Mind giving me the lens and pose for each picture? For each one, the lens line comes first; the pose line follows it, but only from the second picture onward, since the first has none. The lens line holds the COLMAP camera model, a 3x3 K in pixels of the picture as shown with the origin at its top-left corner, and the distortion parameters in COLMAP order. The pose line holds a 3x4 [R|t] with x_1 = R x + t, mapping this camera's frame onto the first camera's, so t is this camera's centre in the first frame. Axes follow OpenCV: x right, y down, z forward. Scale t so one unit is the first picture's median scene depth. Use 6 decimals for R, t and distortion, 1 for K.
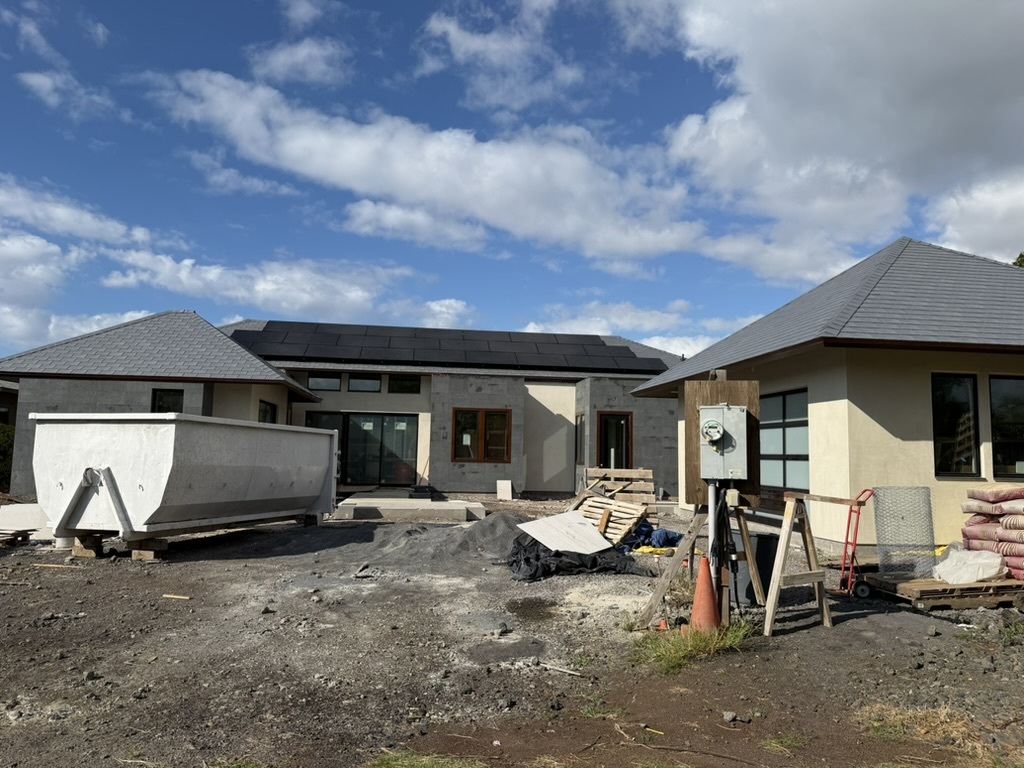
lens RADIAL K [[760.2, 0, 512.0], [0, 760.2, 384.0], [0, 0, 1]] dist [0.072129, -0.004675]
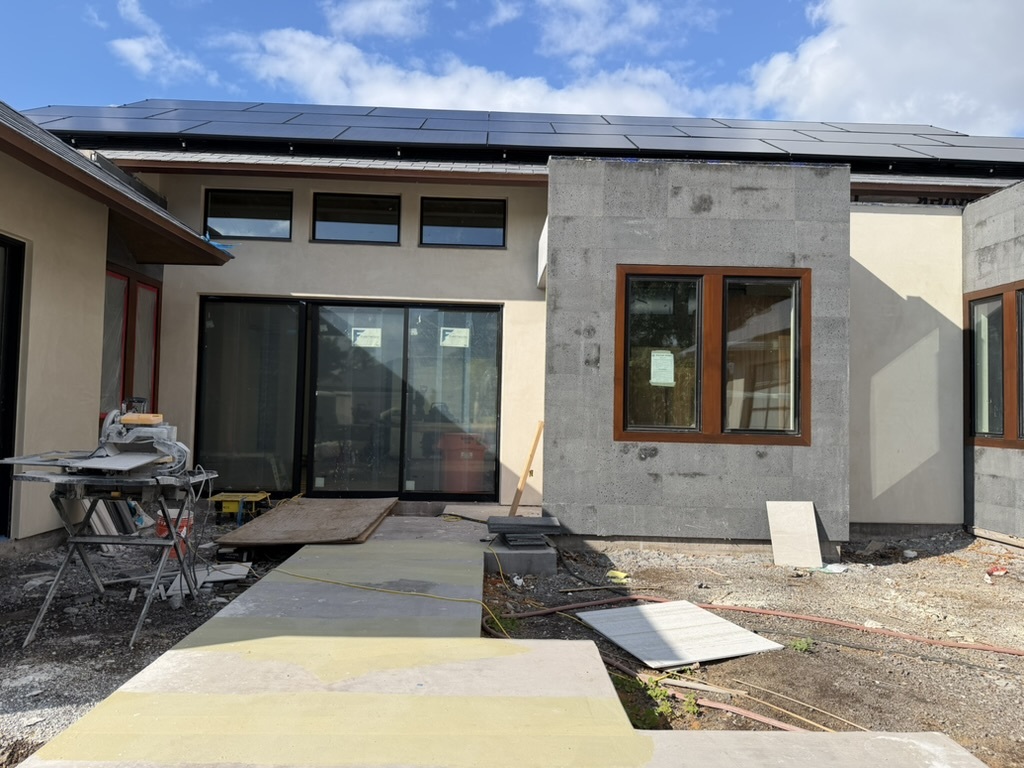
lens RADIAL K [[717.3, 0, 509.5], [0, 717.3, 377.7], [0, 0, 1]] dist [0.065905, -0.091343]
pose [[0.994821, -0.003600, -0.101583, -0.086891], [0.008642, 0.998750, 0.049236, 0.058703], [0.101279, -0.049859, 0.993608, 0.664224]]
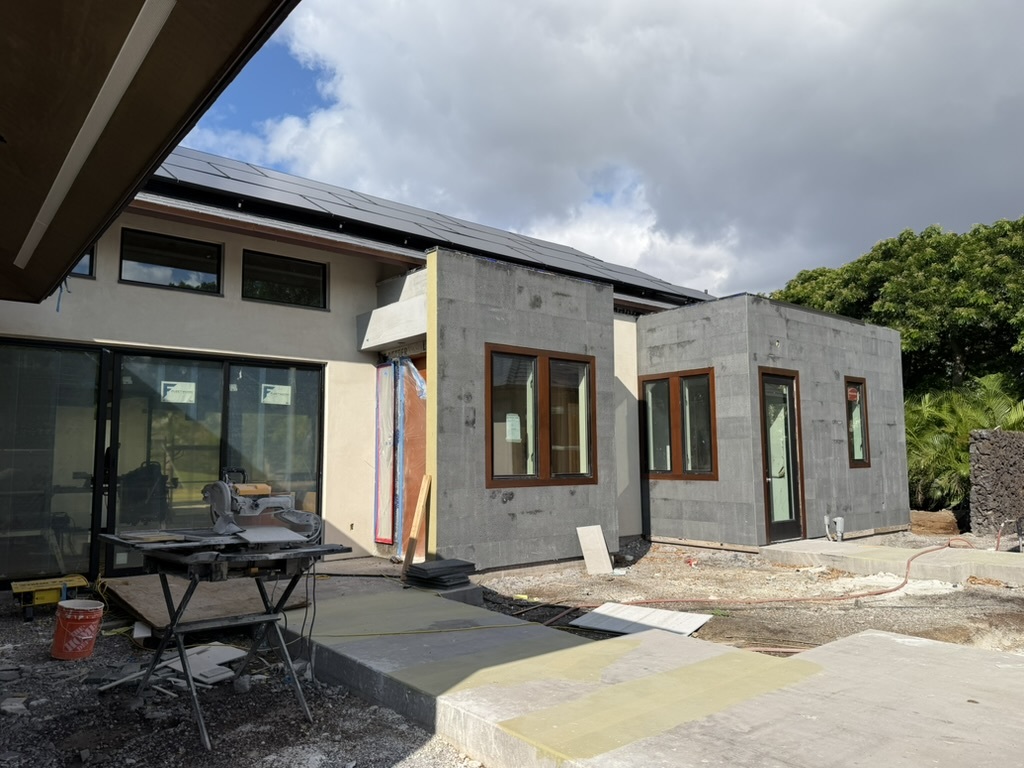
lens RADIAL K [[710.6, 0, 518.3], [0, 710.6, 388.3], [0, 0, 1]] dist [0.140887, -0.218751]
pose [[0.843048, 0.024910, 0.537261, -0.238568], [-0.024461, 0.999669, -0.007967, 0.052789], [-0.537281, -0.006426, 0.843379, 0.655121]]
